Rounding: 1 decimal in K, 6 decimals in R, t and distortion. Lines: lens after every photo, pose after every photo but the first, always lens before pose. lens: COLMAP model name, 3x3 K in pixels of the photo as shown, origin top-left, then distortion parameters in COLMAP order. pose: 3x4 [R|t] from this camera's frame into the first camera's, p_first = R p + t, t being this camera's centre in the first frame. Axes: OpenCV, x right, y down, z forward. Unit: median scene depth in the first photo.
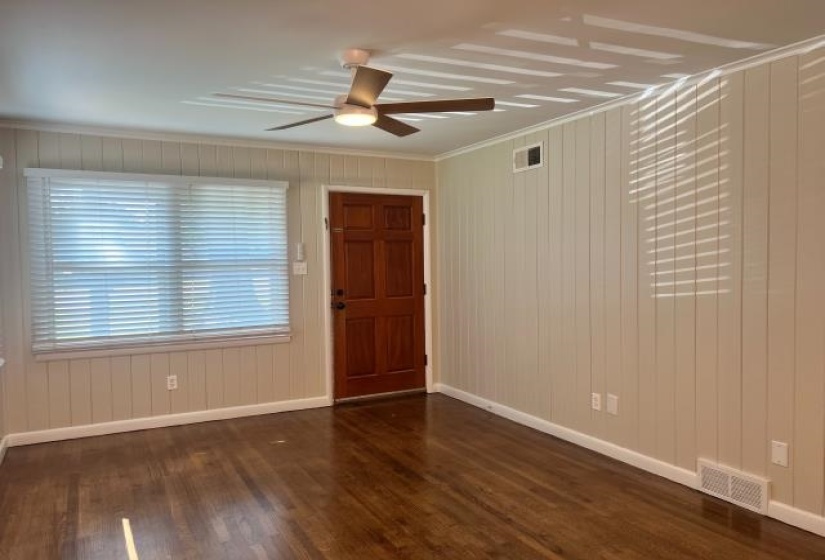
lens RADIAL K [[620.9, 0, 426.0], [0, 620.9, 280.6], [0, 0, 1]] dist [0.060115, -0.062215]
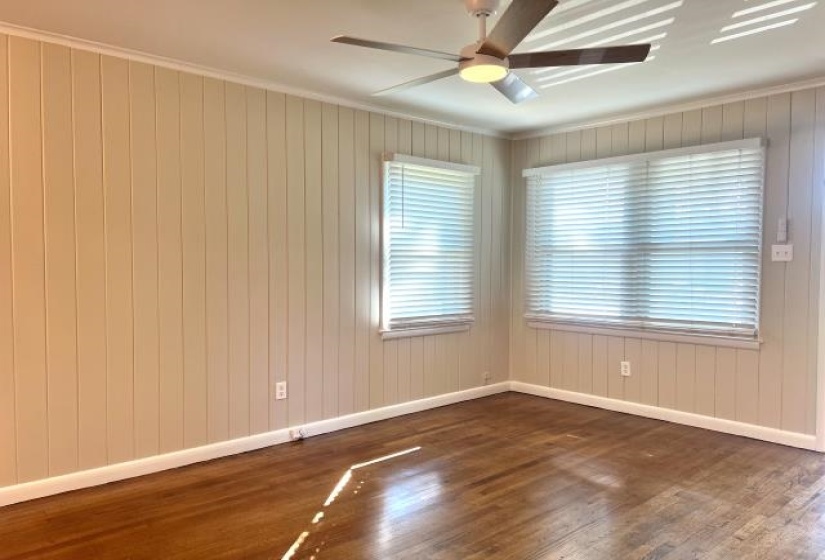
lens RADIAL K [[614.2, 0, 413.3], [0, 614.2, 286.8], [0, 0, 1]] dist [0.079153, -0.100071]
pose [[0.268035, 0.049246, -0.962150, 0.458248], [-0.041413, 0.998359, 0.039562, 0.011358], [0.962519, 0.029241, 0.269635, 0.447565]]
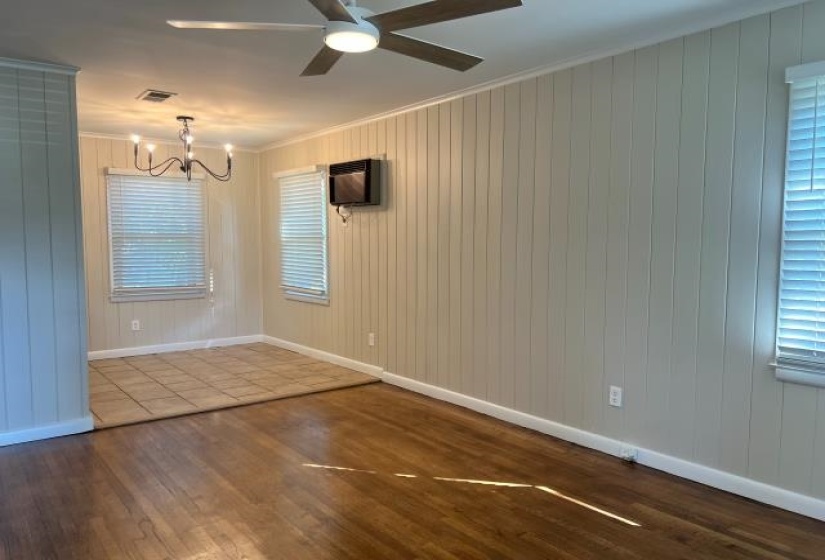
lens RADIAL K [[614.2, 0, 413.3], [0, 614.2, 286.8], [0, 0, 1]] dist [0.079153, -0.100071]
pose [[-0.981369, 0.020680, -0.191015, -0.022999], [-0.001195, 0.993514, 0.113702, -0.021653], [0.192128, 0.111812, -0.974980, 1.178407]]
